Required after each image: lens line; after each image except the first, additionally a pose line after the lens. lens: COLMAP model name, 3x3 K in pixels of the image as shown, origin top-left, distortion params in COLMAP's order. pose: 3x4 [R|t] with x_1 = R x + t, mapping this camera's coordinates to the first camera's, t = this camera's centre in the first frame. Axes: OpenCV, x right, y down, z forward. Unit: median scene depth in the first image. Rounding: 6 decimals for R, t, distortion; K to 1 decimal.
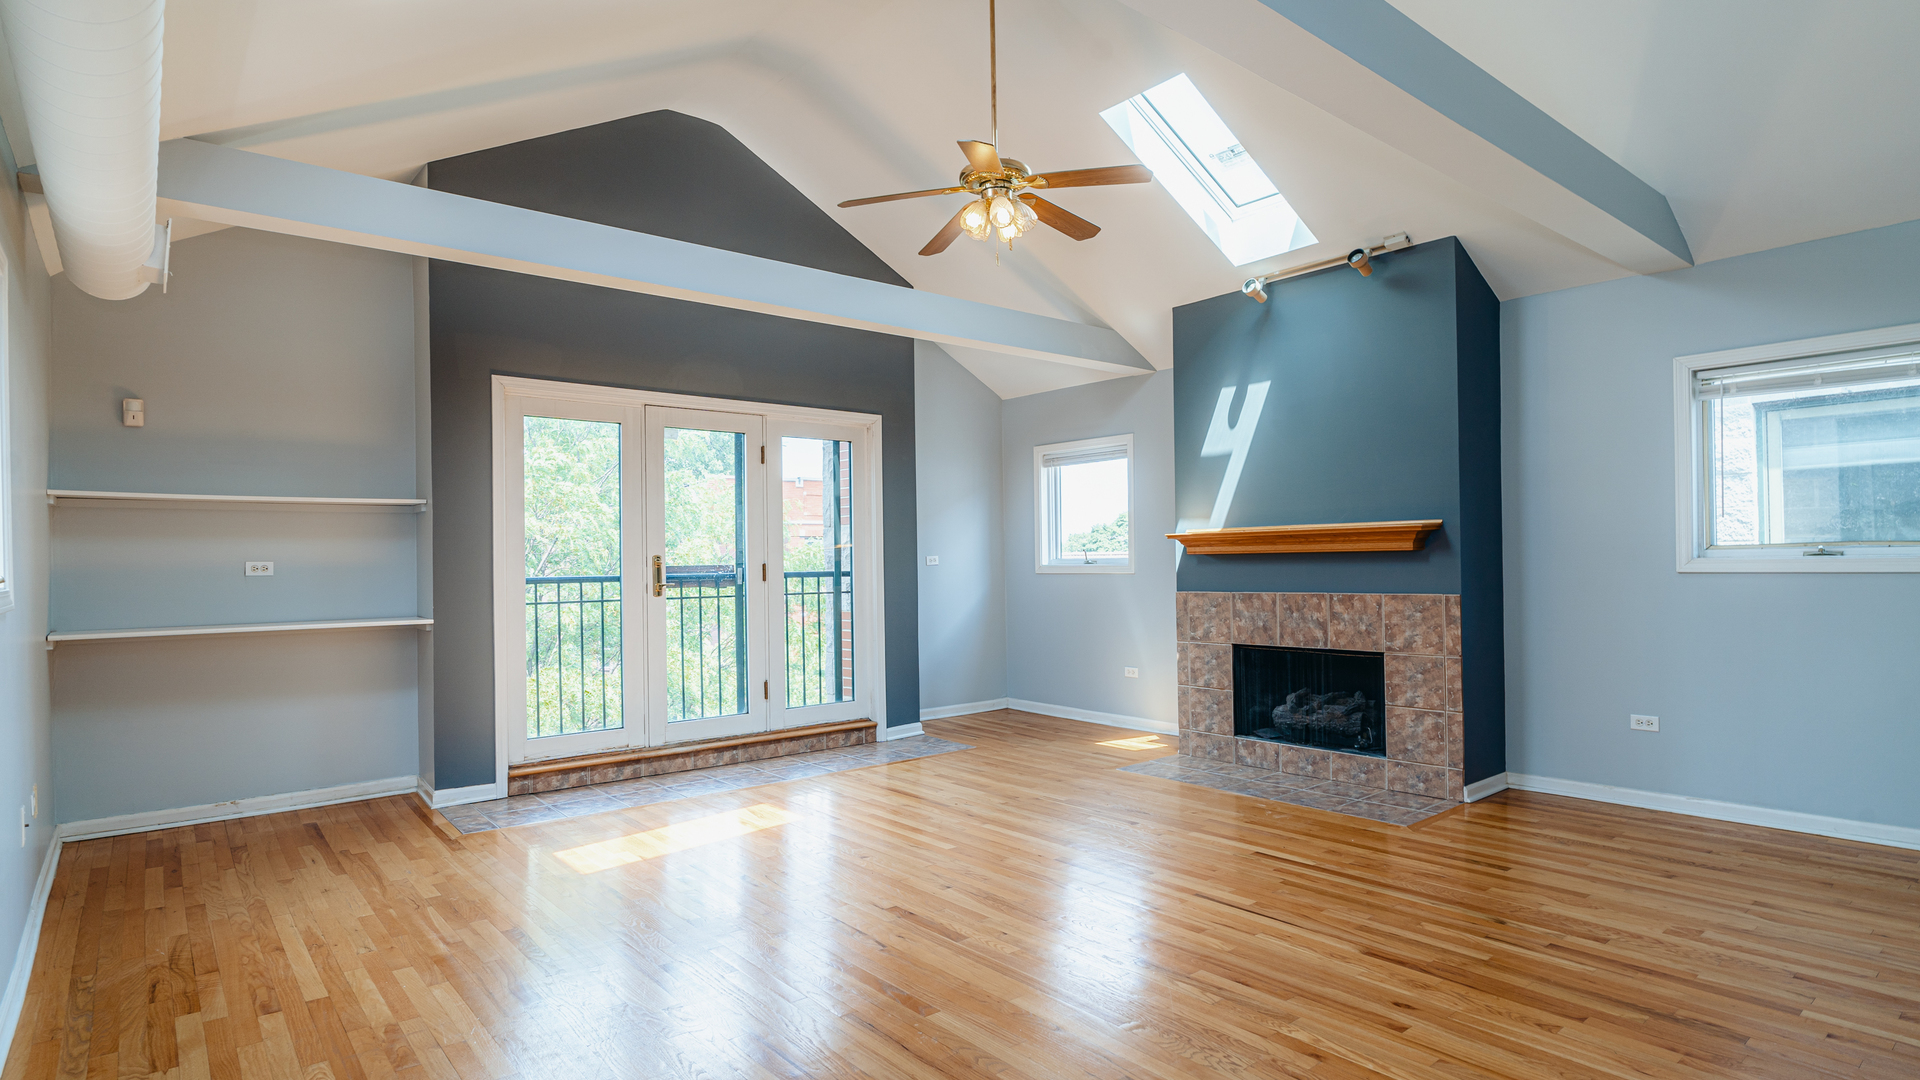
lens RADIAL K [[990.6, 0, 946.1], [0, 990.6, 551.3], [0, 0, 1]] dist [-0.006717, 0.000502]
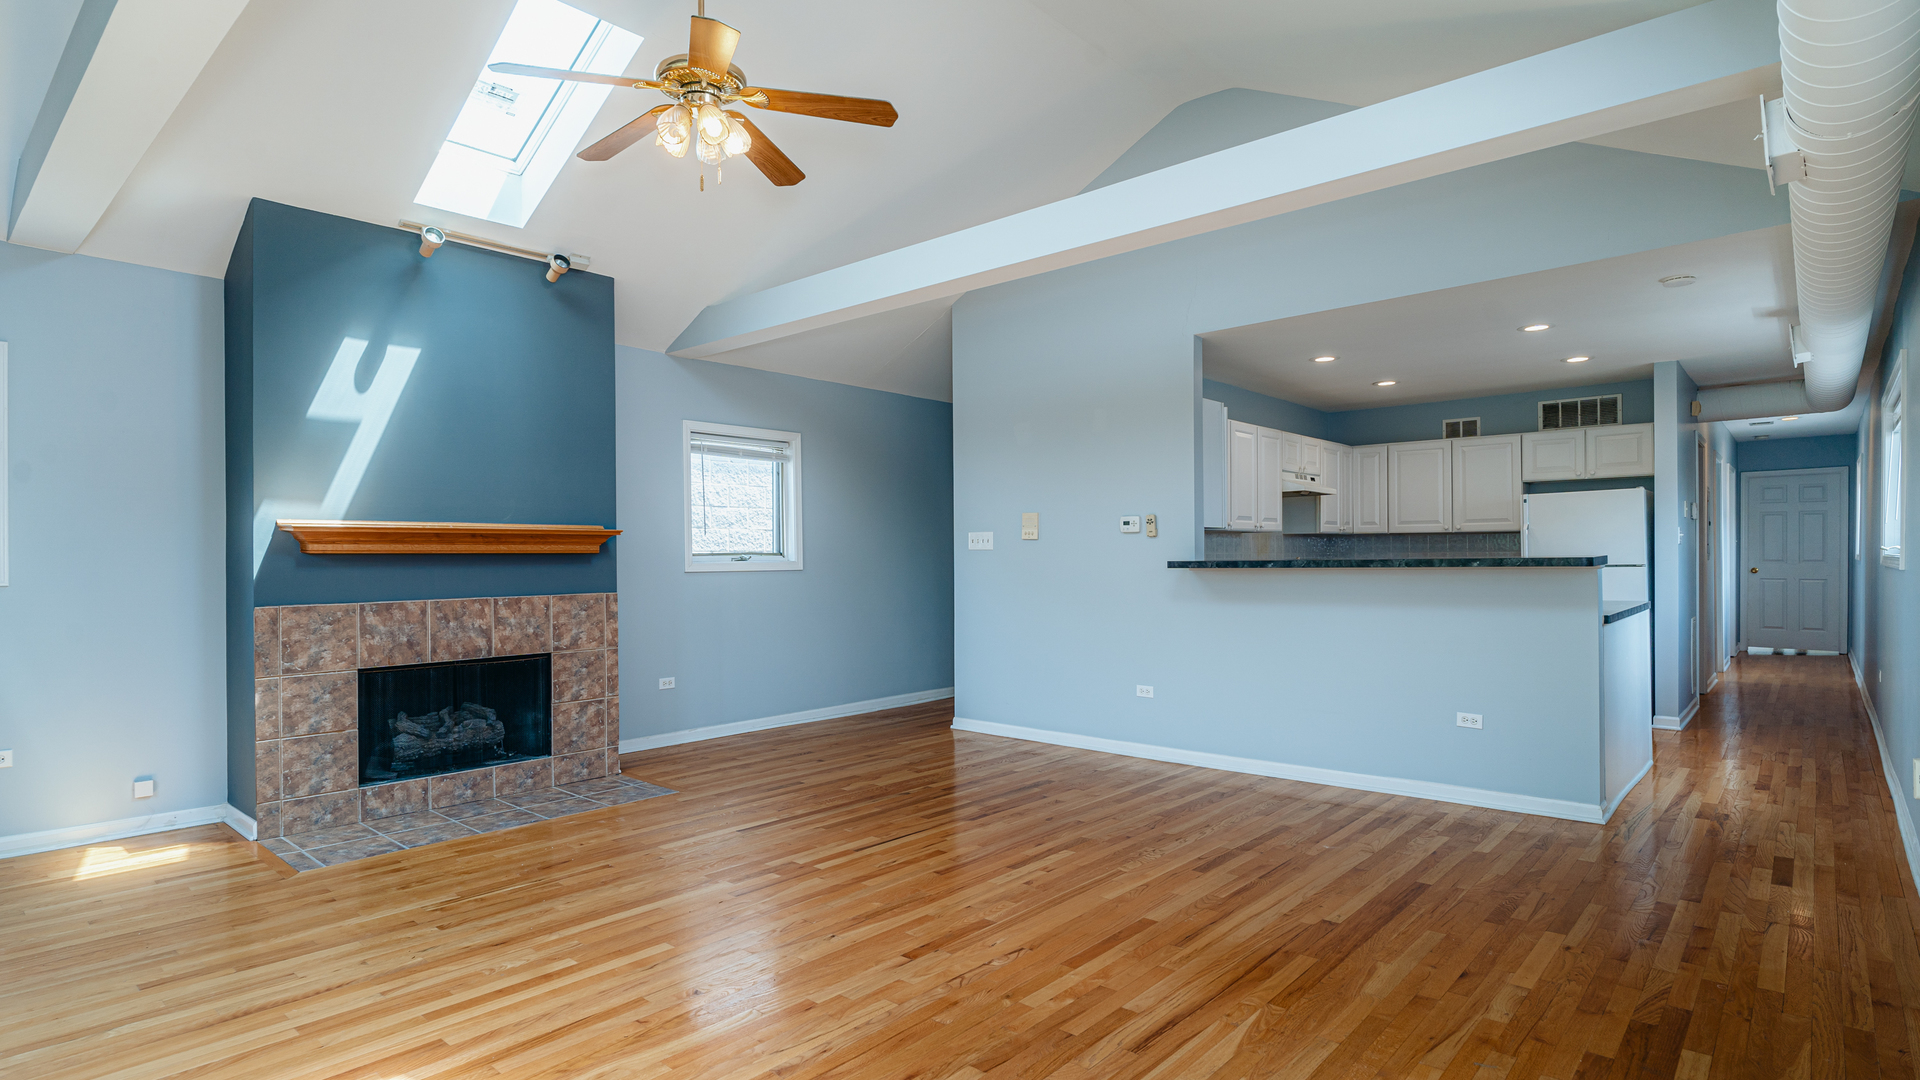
lens RADIAL K [[976.4, 0, 945.7], [0, 976.4, 555.0], [0, 0, 1]] dist [-0.004849, 0.001192]
pose [[-0.153527, 0.017242, 0.987994, -0.600659], [-0.001675, 0.999842, -0.017709, 0.018044], [-0.988143, -0.004373, -0.153473, 0.732450]]
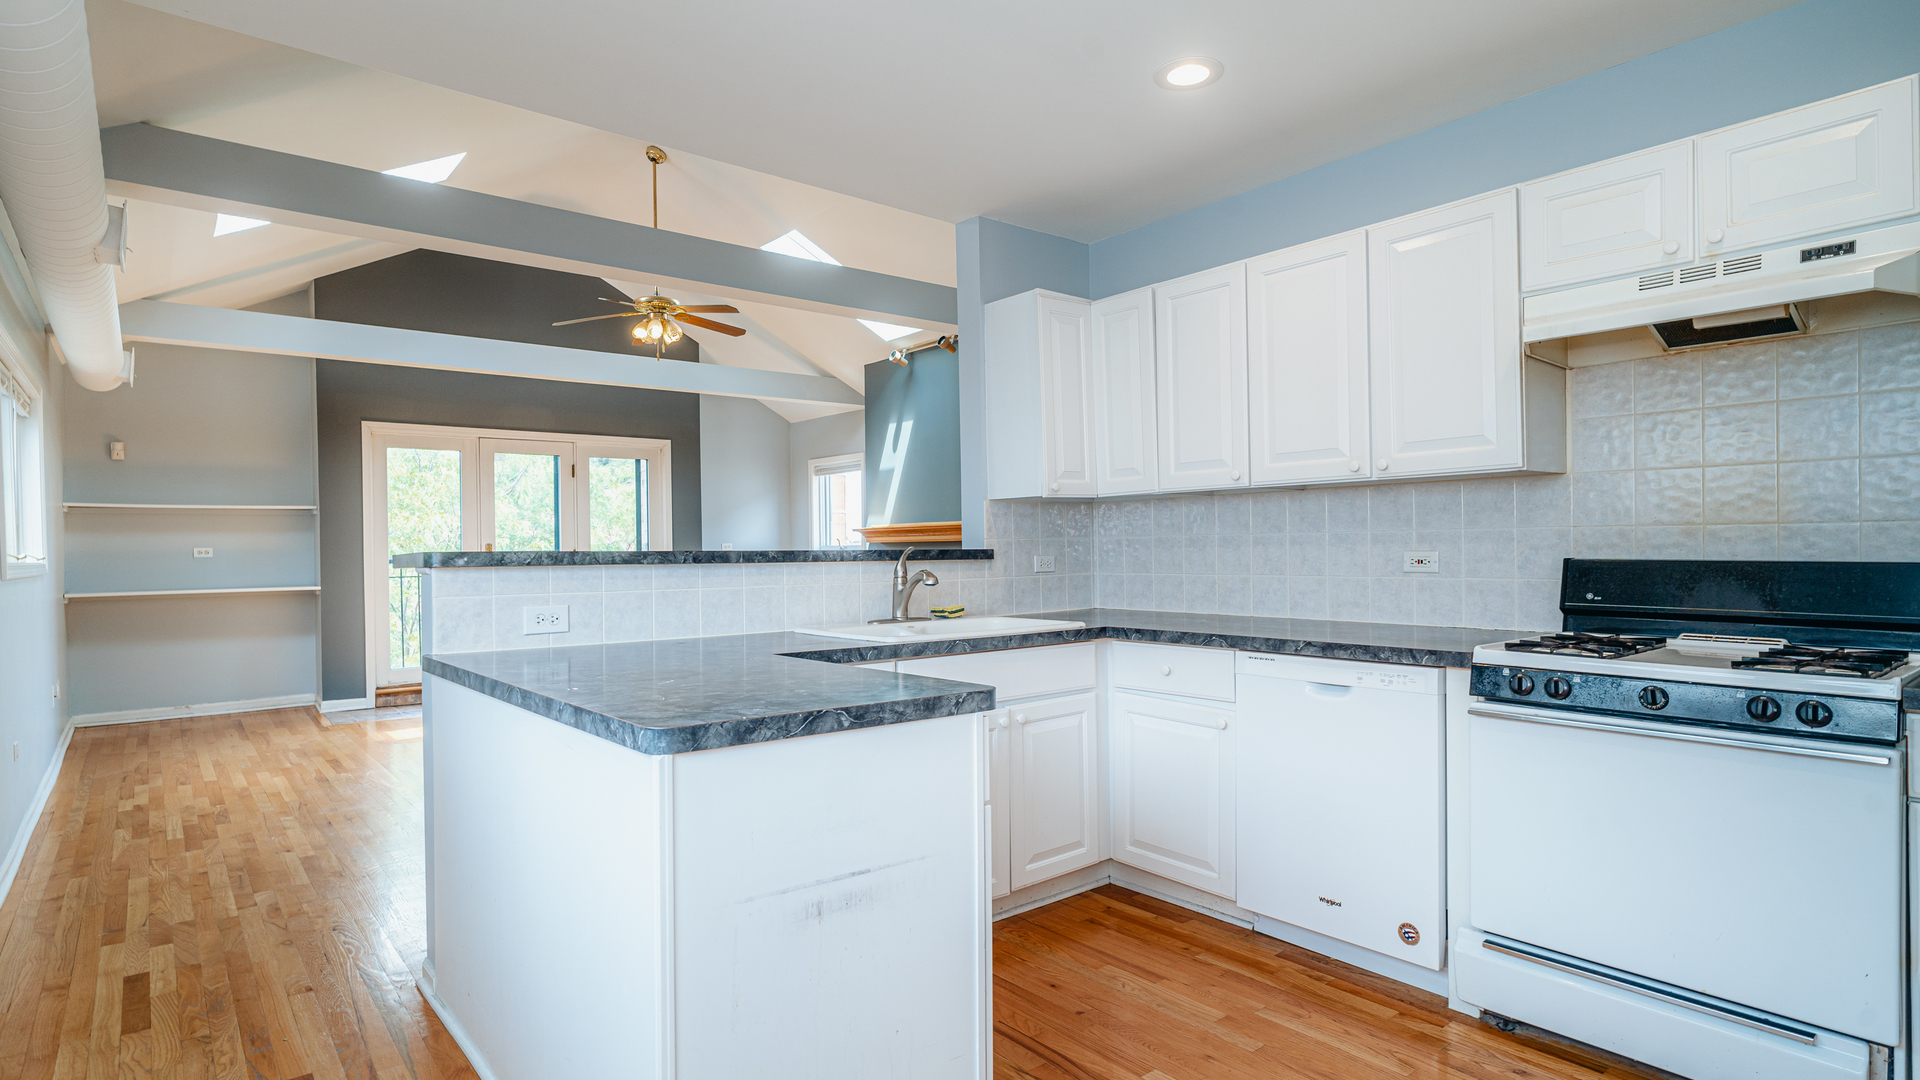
lens RADIAL K [[990.6, 0, 946.1], [0, 990.6, 551.3], [0, 0, 1]] dist [-0.006717, 0.000502]
pose [[0.999985, -0.000136, -0.005539, 0.411955], [0.000215, 0.999899, 0.014212, -0.005221], [0.005537, -0.014213, 0.999884, -0.460573]]
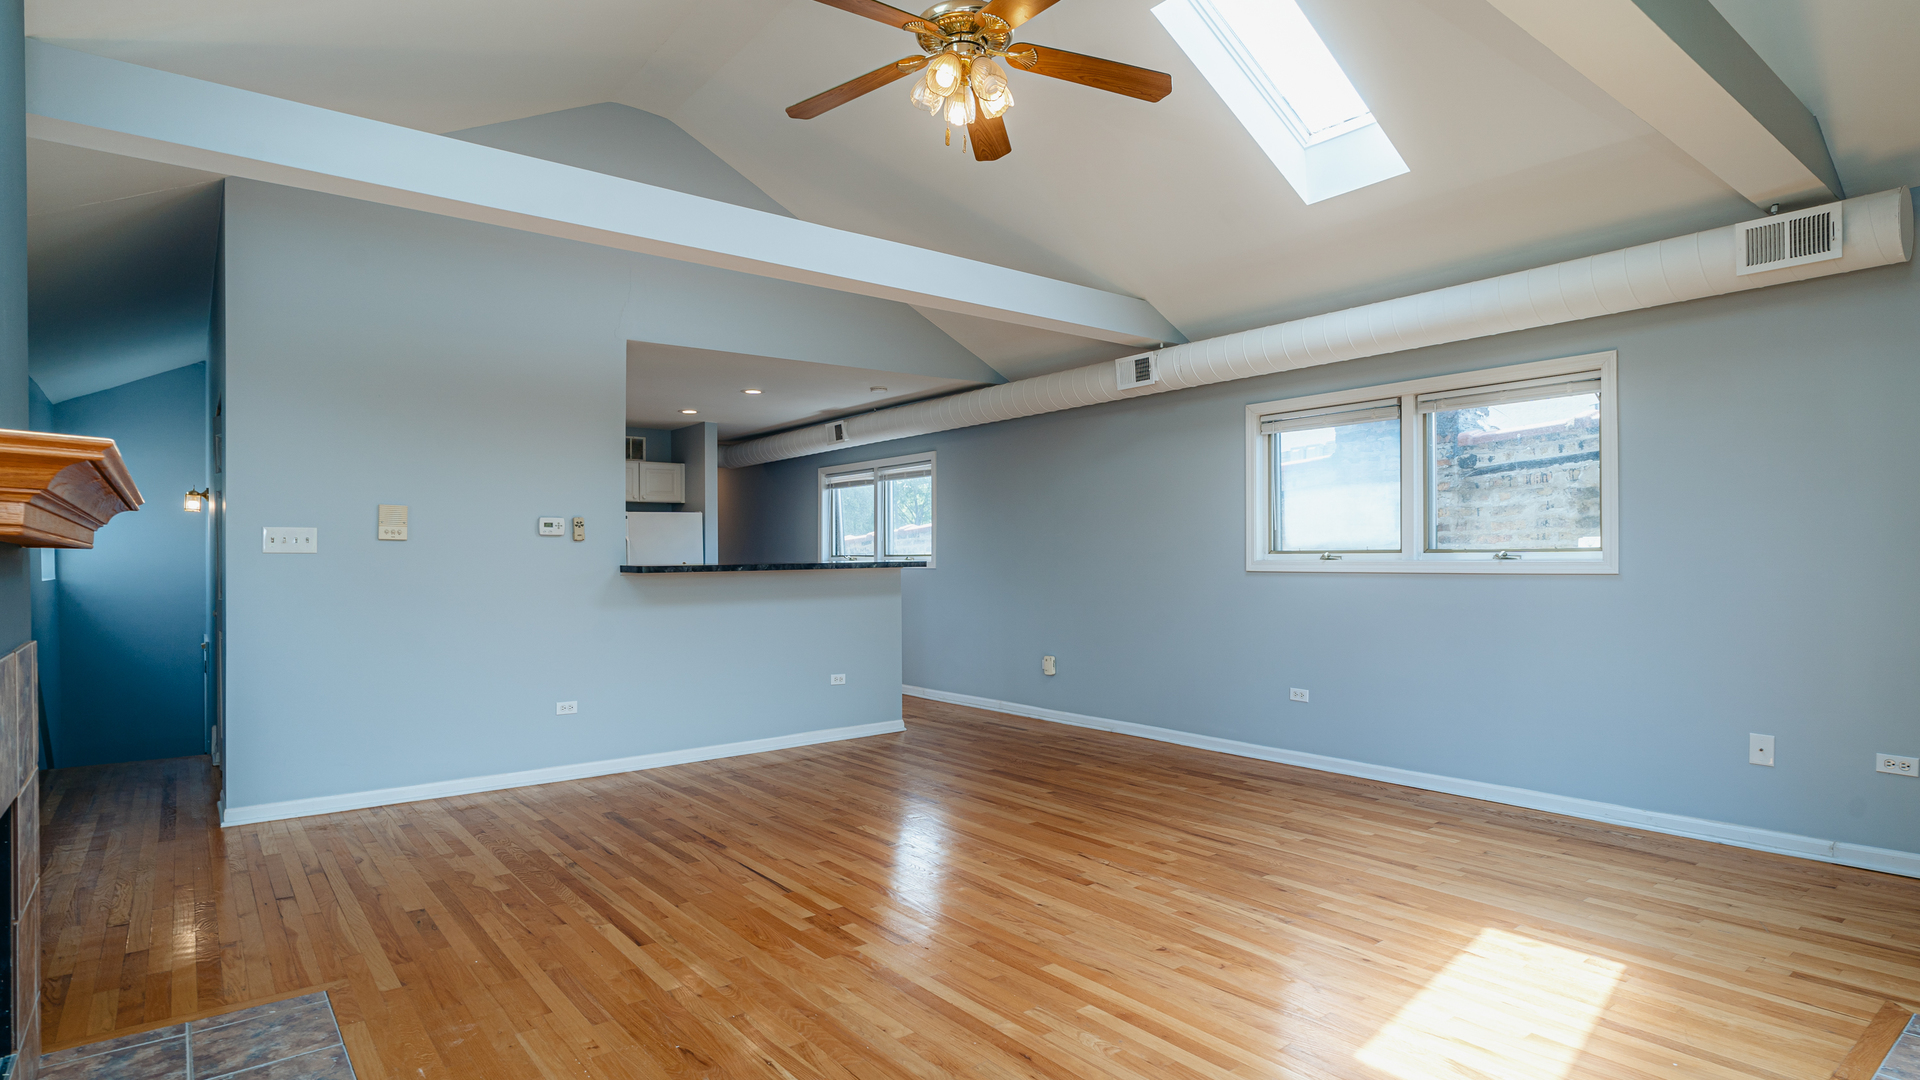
lens RADIAL K [[976.4, 0, 945.7], [0, 976.4, 555.0], [0, 0, 1]] dist [-0.004849, 0.001192]
pose [[-0.999542, 0.021109, 0.021675, 0.045249], [0.020809, 0.999686, -0.013955, 0.015329], [-0.021963, -0.013498, -0.999668, 1.361115]]
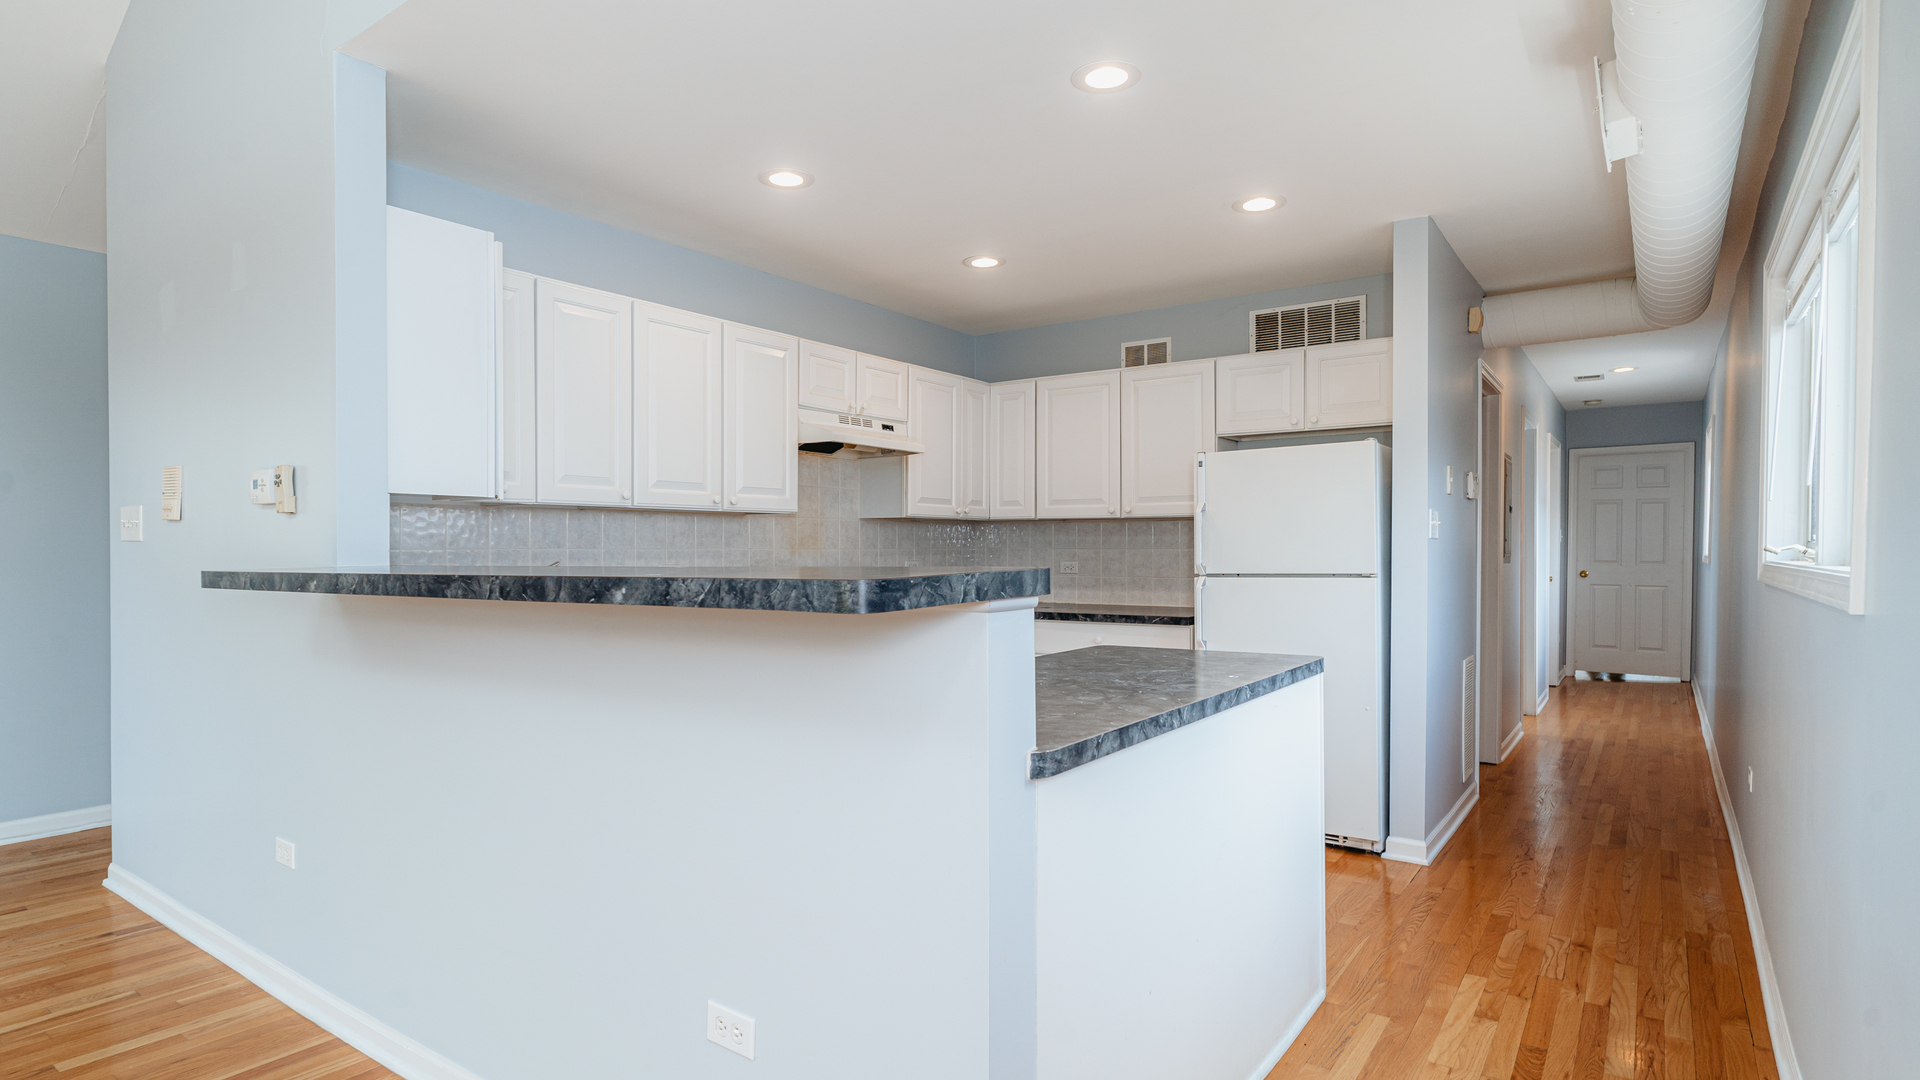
lens RADIAL K [[998.6, 0, 948.7], [0, 998.6, 558.2], [0, 0, 1]] dist [-0.005790, 0.000064]
pose [[-0.260005, 0.004435, 0.965597, -0.122023], [-0.006383, 0.999960, -0.006311, 0.001234], [-0.965586, -0.007805, -0.259966, 0.137841]]
